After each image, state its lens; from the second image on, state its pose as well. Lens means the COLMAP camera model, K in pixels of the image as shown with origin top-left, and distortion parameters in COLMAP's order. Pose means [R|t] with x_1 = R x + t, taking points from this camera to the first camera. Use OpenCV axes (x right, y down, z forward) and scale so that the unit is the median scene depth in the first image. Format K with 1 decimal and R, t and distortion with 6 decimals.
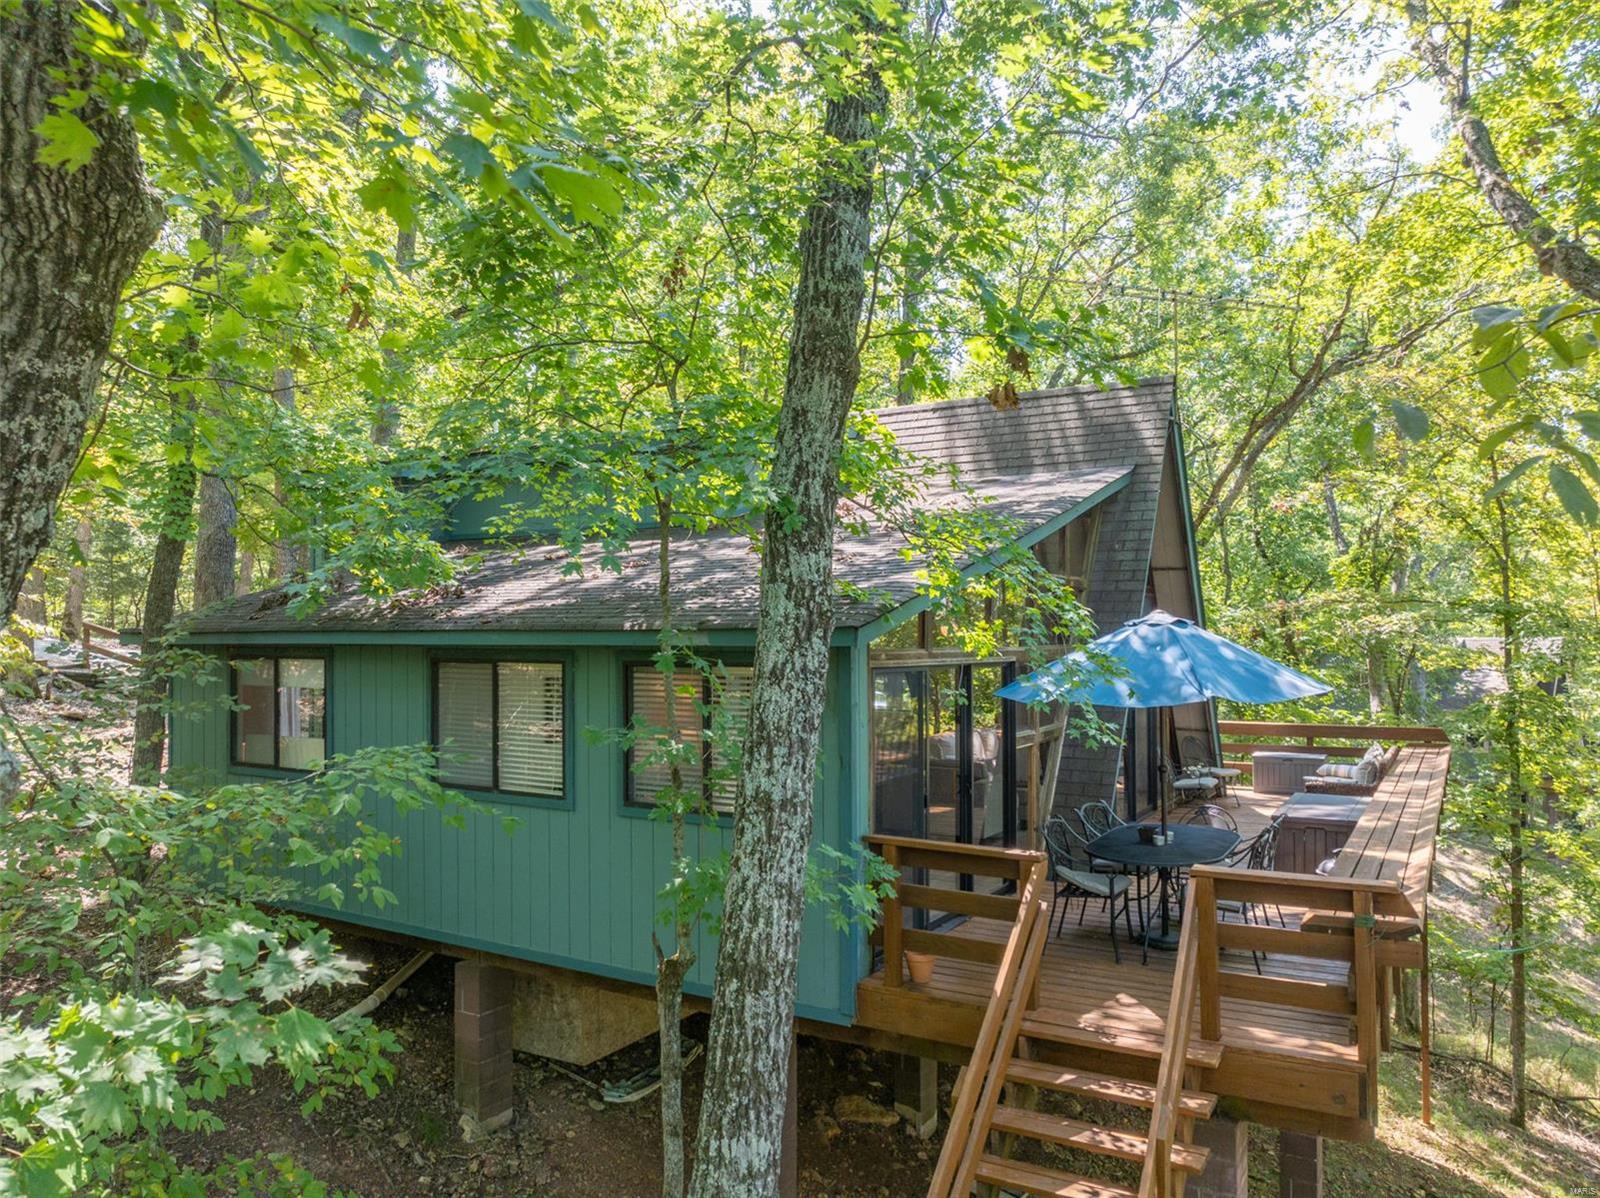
lens RADIAL K [[1124.0, 0, 800.0], [0, 1124.0, 603.6], [0, 0, 1]] dist [-0.028647, -0.008297]
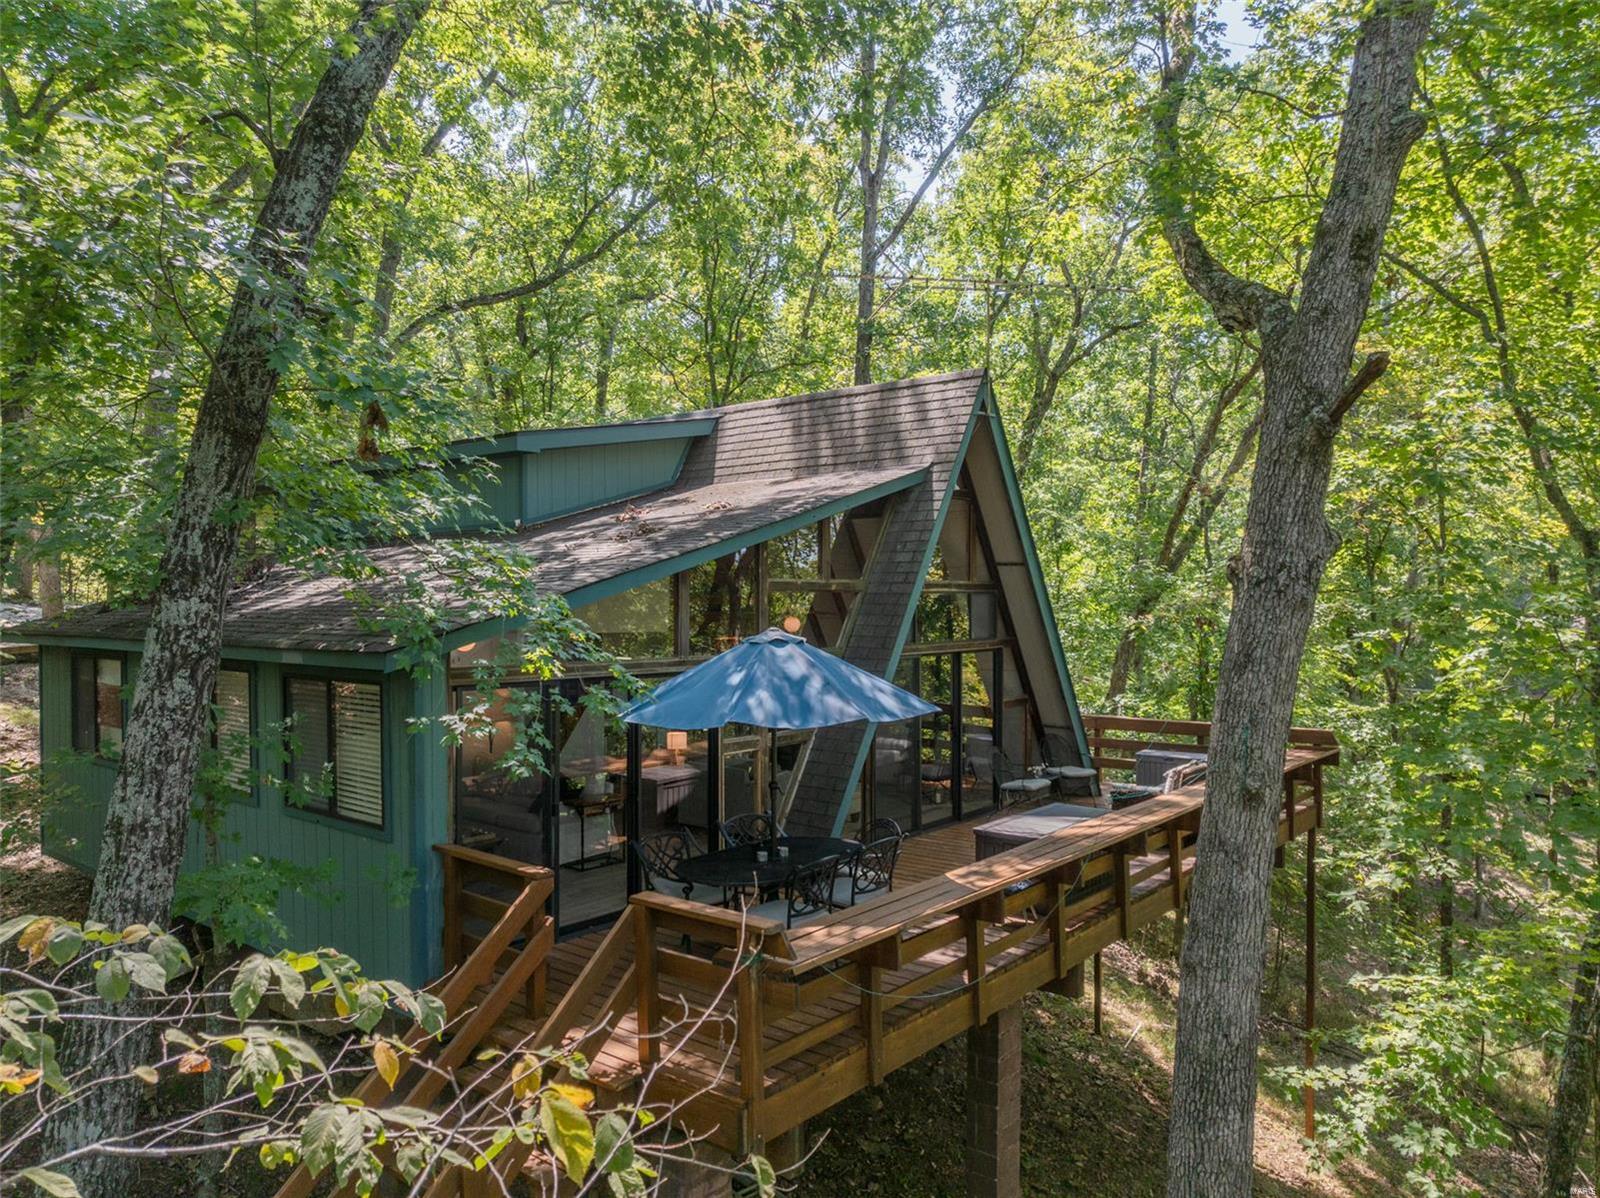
lens RADIAL K [[1124.0, 0, 800.0], [0, 1124.0, 598.1], [0, 0, 1]] dist [-0.028647, -0.008297]
pose [[0.990148, 0.001066, -0.140021, 0.777701], [0.002670, 0.999646, 0.026486, -0.075636], [0.140000, -0.026599, 0.989794, 0.009988]]
